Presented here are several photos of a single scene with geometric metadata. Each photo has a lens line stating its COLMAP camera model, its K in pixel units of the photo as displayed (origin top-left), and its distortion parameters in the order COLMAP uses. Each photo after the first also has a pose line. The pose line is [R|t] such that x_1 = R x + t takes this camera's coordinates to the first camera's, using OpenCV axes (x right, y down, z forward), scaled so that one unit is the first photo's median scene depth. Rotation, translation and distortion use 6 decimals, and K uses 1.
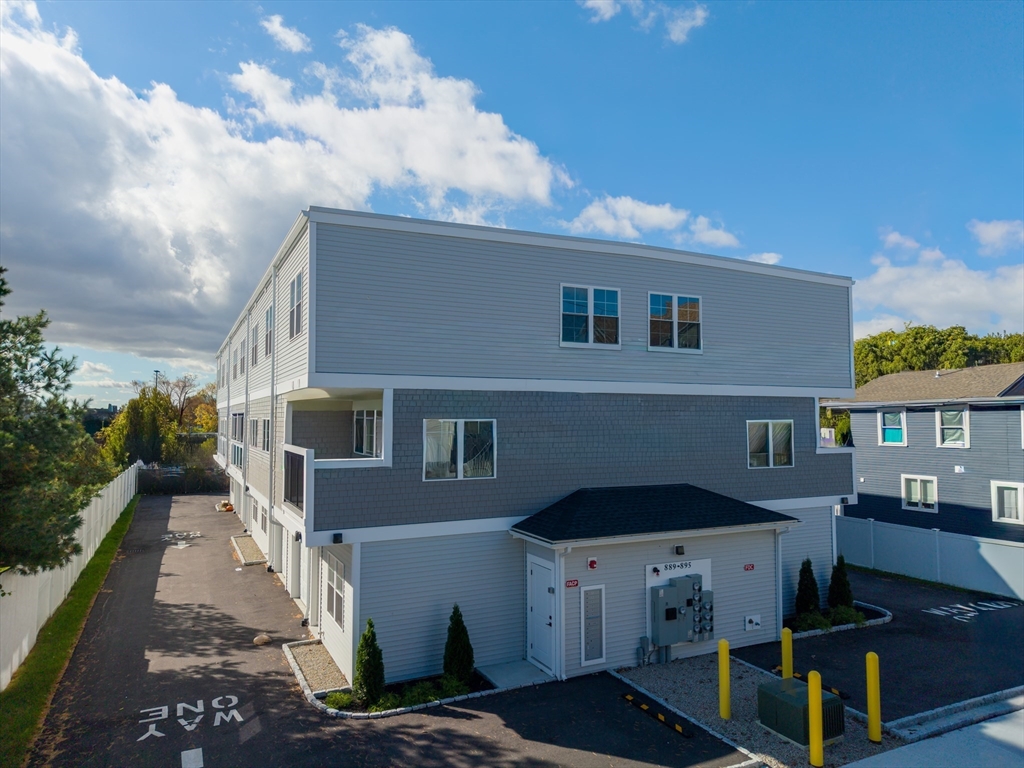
lens RADIAL K [[685.8, 0, 513.6], [0, 685.8, 378.3], [0, 0, 1]] dist [0.021912, -0.012692]
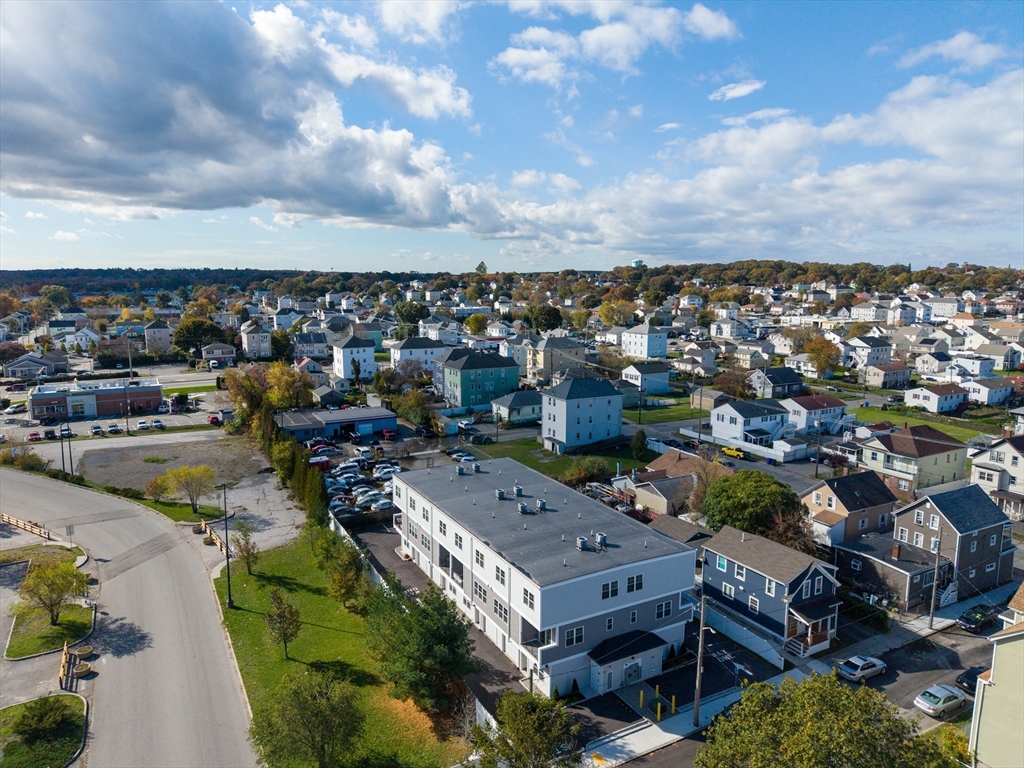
lens RADIAL K [[685.8, 0, 508.6], [0, 685.8, 390.7], [0, 0, 1]] dist [0.021912, -0.012692]
pose [[0.999029, -0.005935, 0.043652, -0.563617], [-0.003959, 0.974782, 0.223126, -1.930123], [-0.043875, -0.223082, 0.973812, -2.190599]]
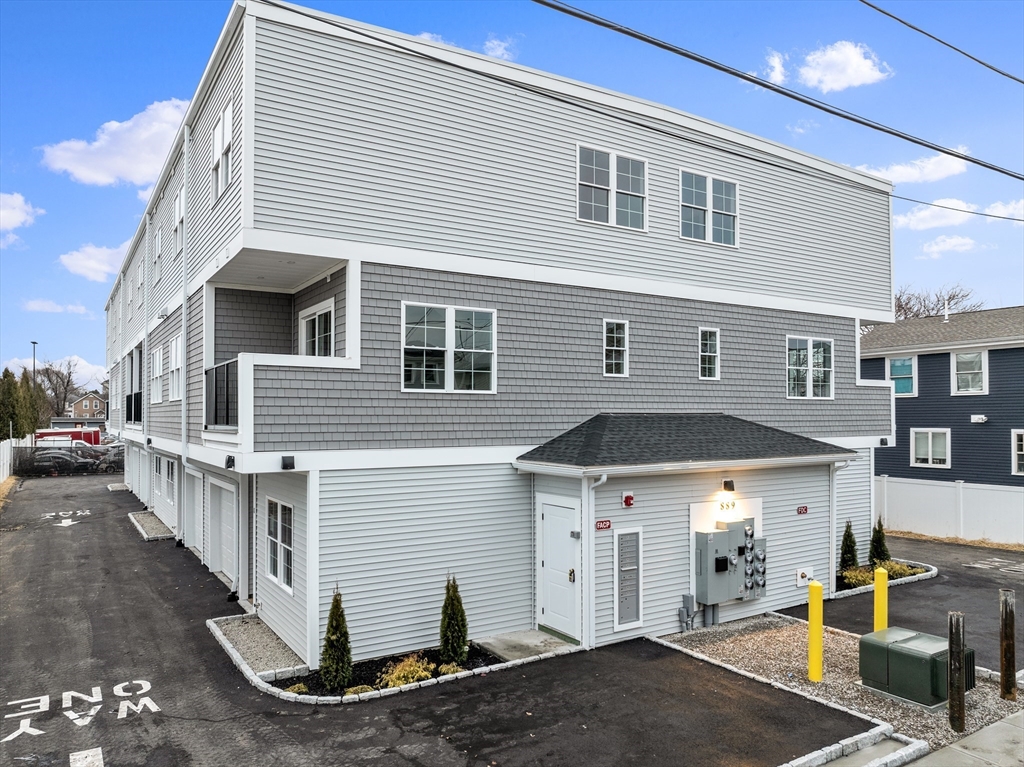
lens RADIAL K [[732.6, 0, 508.4], [0, 732.6, 405.1], [0, 0, 1]] dist [-0.045903, 0.025150]
pose [[0.995315, 0.000807, 0.096681, -0.089088], [-0.005356, 0.998890, 0.046798, 0.120277], [-0.096536, -0.047097, 0.994215, 0.202506]]
